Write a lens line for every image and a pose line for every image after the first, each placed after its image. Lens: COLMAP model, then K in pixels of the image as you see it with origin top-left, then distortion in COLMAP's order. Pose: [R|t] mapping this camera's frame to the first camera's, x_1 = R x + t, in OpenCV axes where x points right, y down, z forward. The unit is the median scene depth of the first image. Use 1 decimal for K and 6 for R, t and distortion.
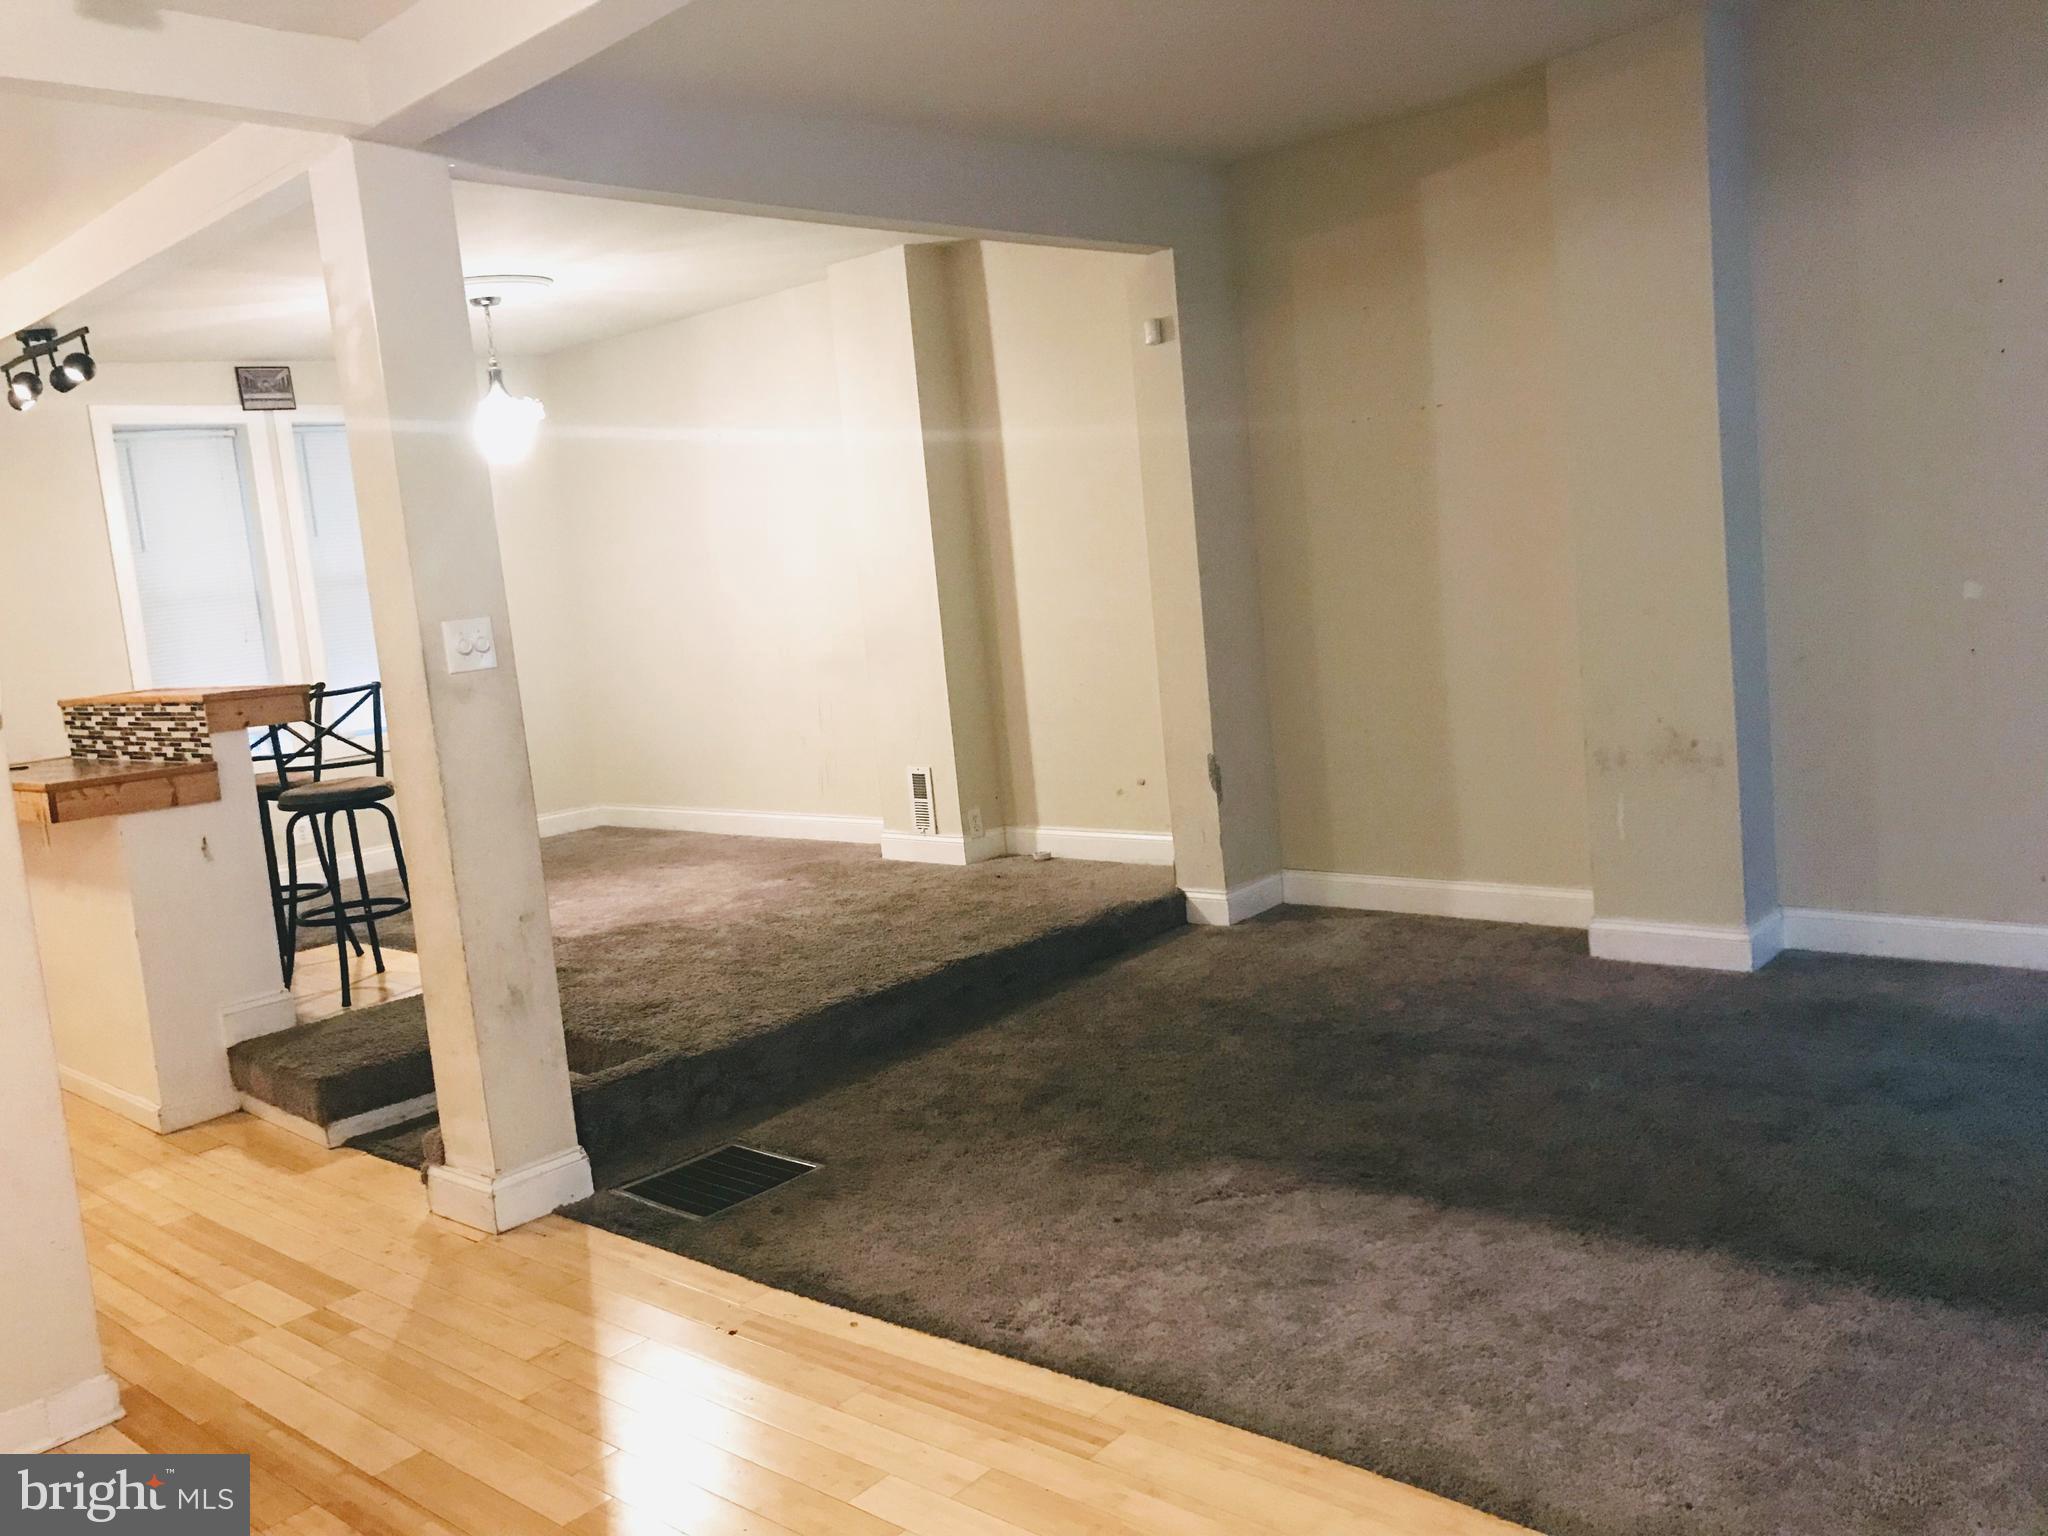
lens RADIAL K [[1697.3, 0, 1033.6], [0, 1697.3, 762.8], [0, 0, 1]] dist [0.039267, -0.036318]
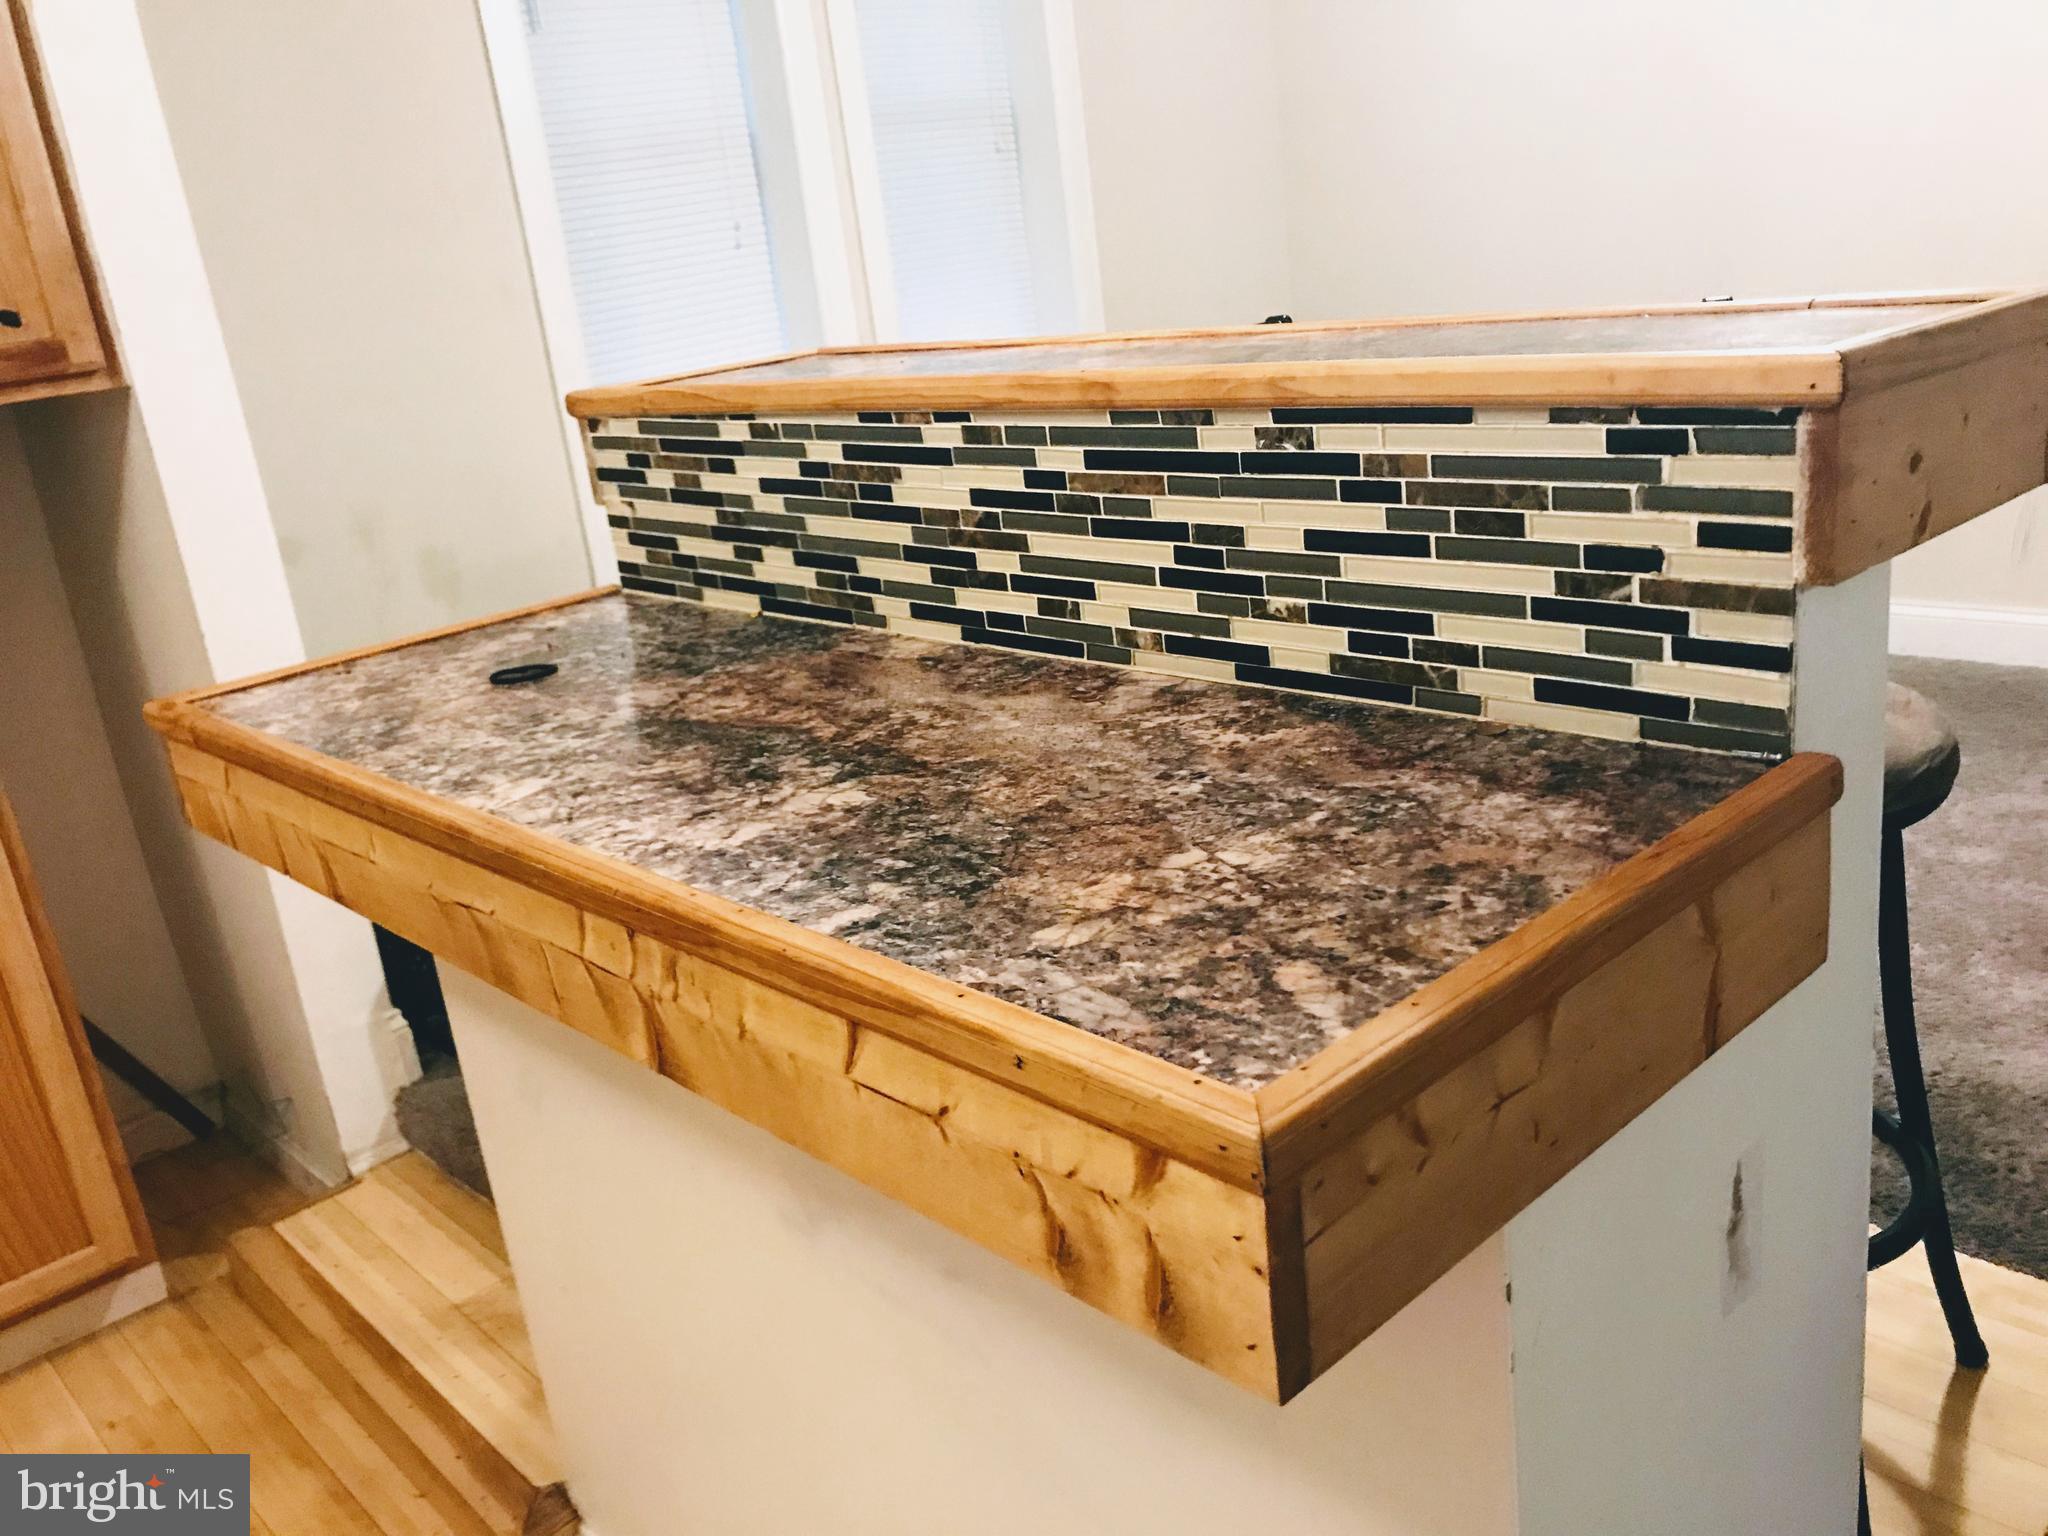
lens RADIAL K [[1697.3, 0, 1022.0], [0, 1697.3, 769.4], [0, 0, 1]] dist [0.039267, -0.036318]
pose [[0.996698, -0.001111, -0.081190, -0.544997], [0.016971, 0.980674, 0.194913, -0.034065], [0.079404, -0.195647, 0.977454, 0.826949]]
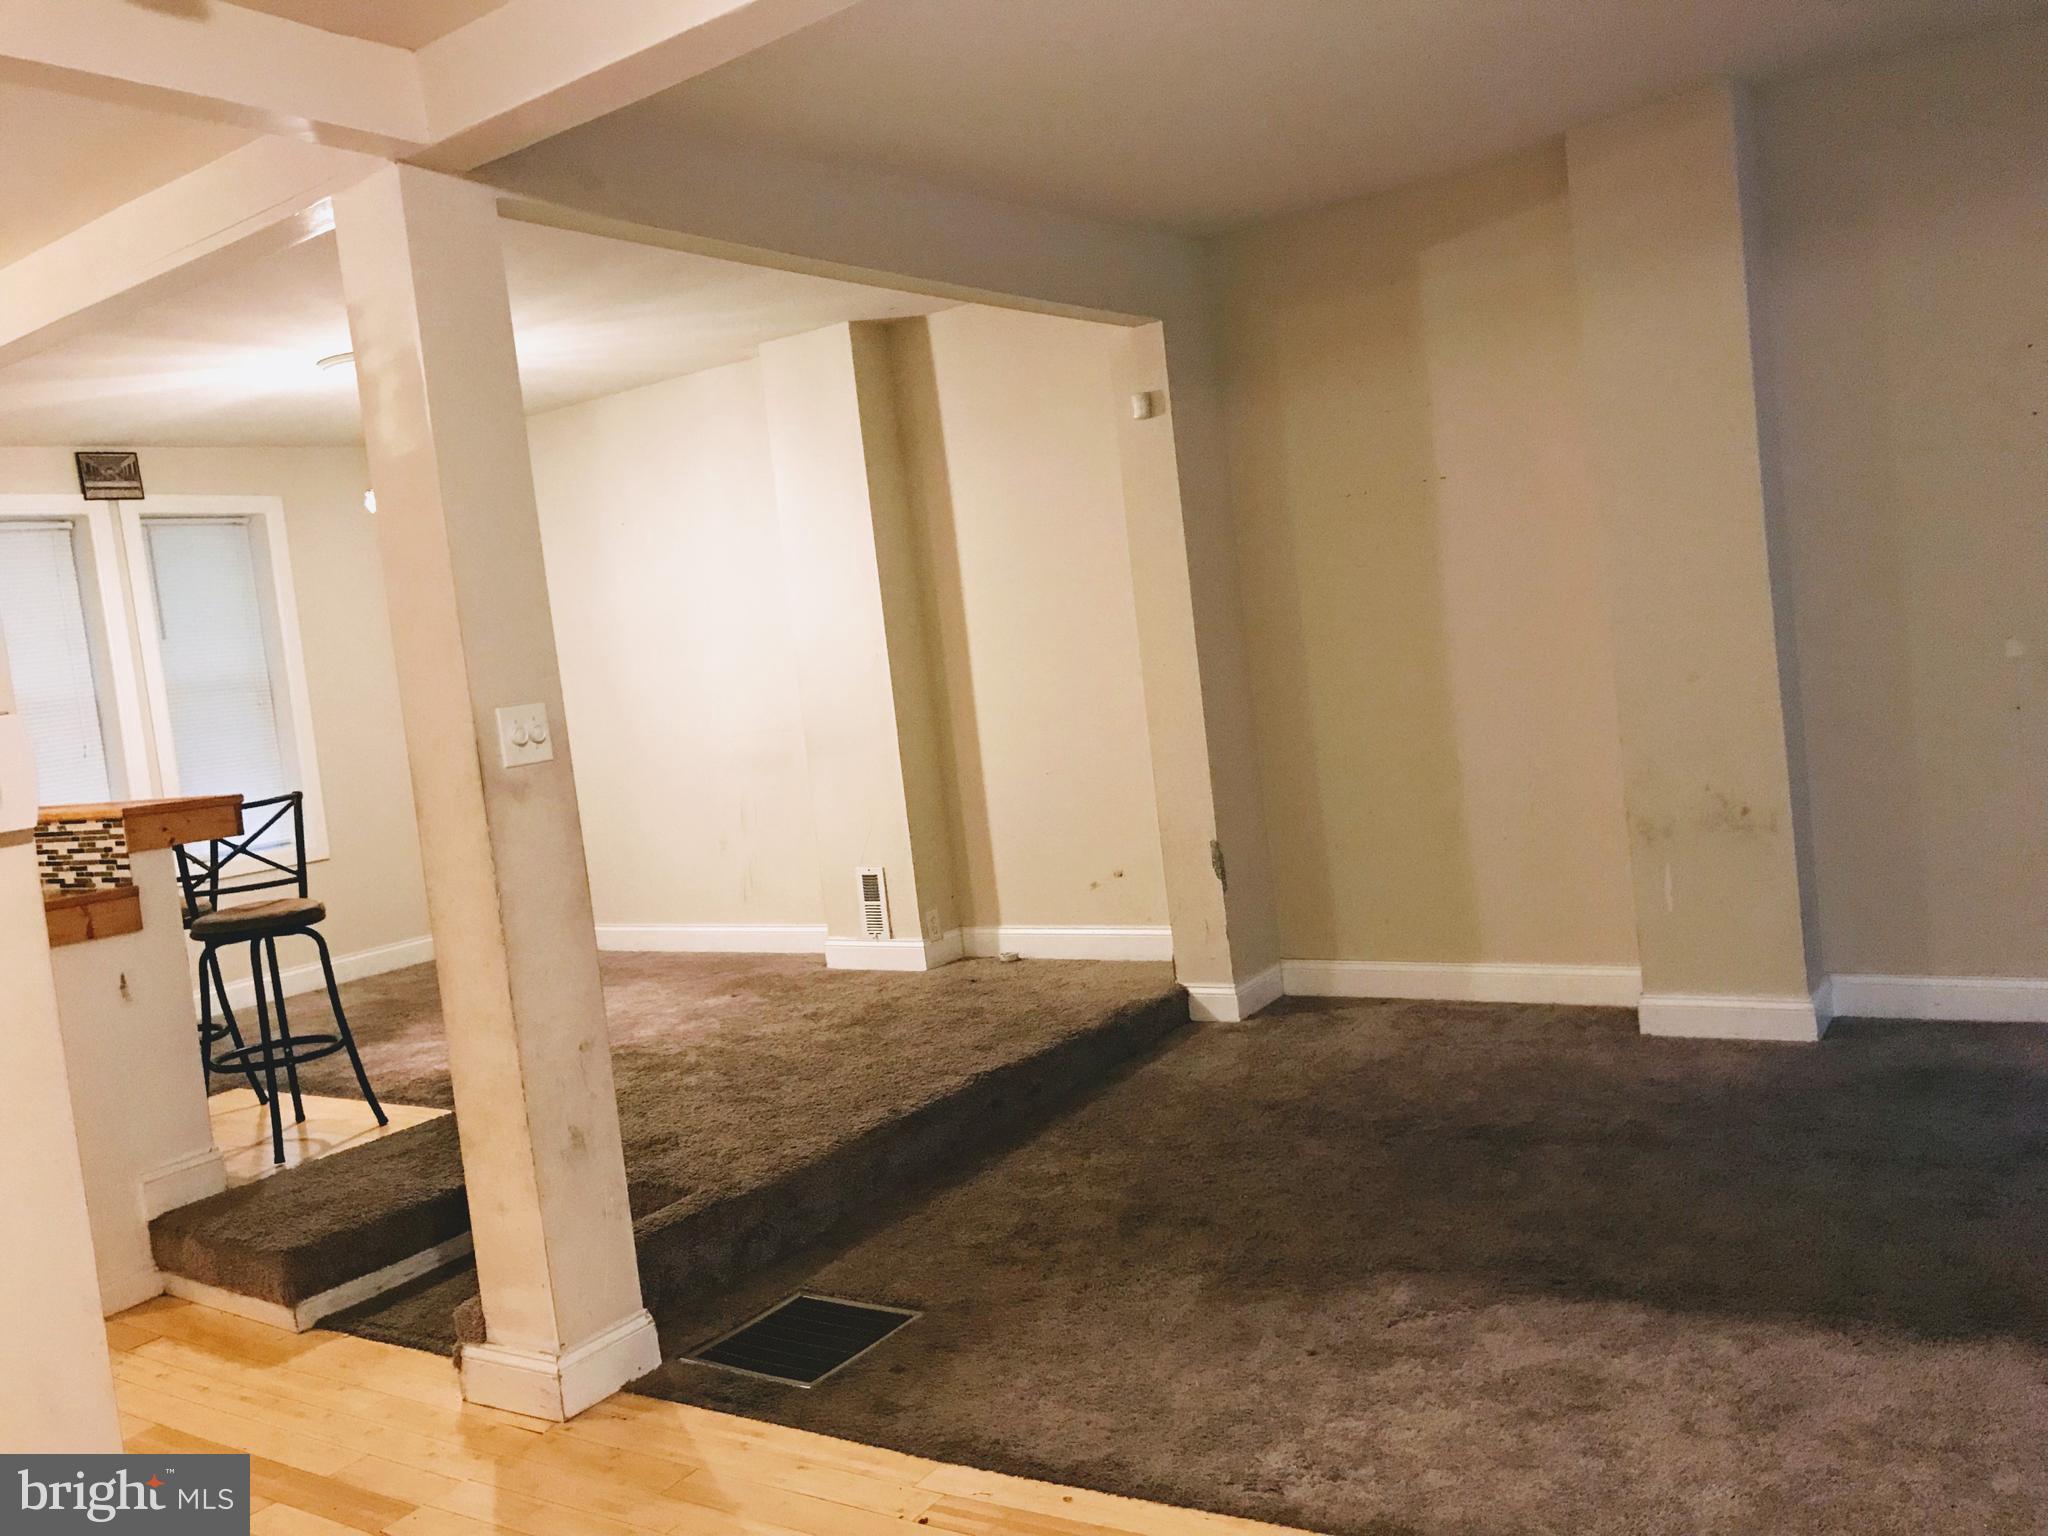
lens RADIAL K [[1697.3, 0, 1037.5], [0, 1697.3, 756.4], [0, 0, 1]] dist [0.039267, -0.036318]
pose [[0.989781, -0.026360, 0.140141, -0.146844], [0.035543, 0.997353, -0.063430, 0.005126], [-0.138098, 0.067763, 0.988098, 0.076750]]
